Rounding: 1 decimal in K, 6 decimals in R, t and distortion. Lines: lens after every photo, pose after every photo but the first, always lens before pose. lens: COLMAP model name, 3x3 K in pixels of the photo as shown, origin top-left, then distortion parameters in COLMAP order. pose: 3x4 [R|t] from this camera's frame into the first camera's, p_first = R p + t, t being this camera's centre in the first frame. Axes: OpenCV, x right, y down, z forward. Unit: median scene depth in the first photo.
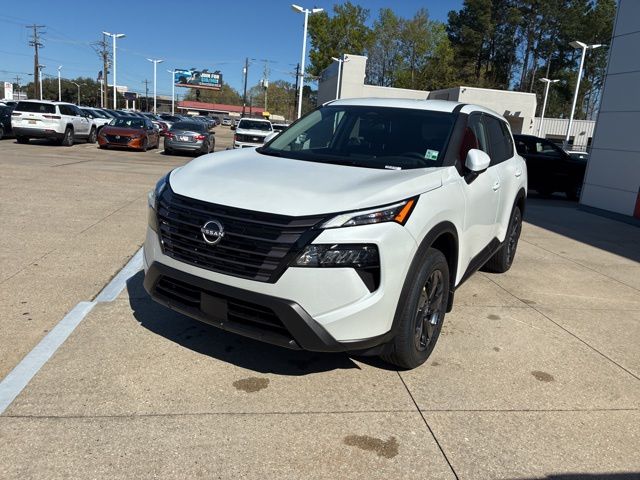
lens RADIAL K [[490.3, 0, 318.4], [0, 490.3, 238.3], [0, 0, 1]] dist [0.063830, -0.097596]
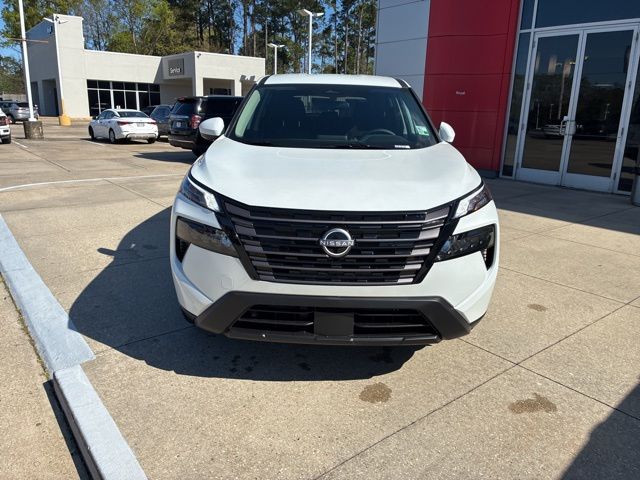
lens RADIAL K [[490.3, 0, 318.4], [0, 490.3, 238.3], [0, 0, 1]] dist [0.063830, -0.097596]
pose [[0.857449, -0.187130, 0.479336, -0.382174], [0.155355, 0.982204, 0.105543, -0.067914], [-0.490557, -0.016031, 0.871262, 0.145207]]
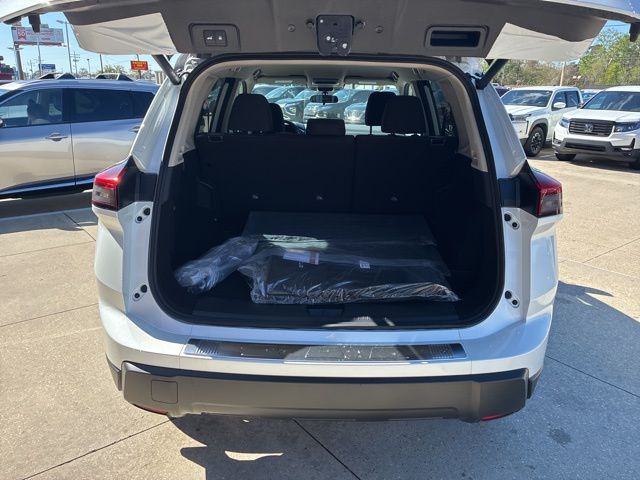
lens RADIAL K [[490.3, 0, 318.4], [0, 490.3, 238.3], [0, 0, 1]] dist [0.063830, -0.097596]
pose [[-0.859509, 0.065191, -0.506946, 0.598114], [-0.187089, 0.882872, 0.430737, -0.370928], [0.475649, 0.465067, -0.746640, 1.710453]]
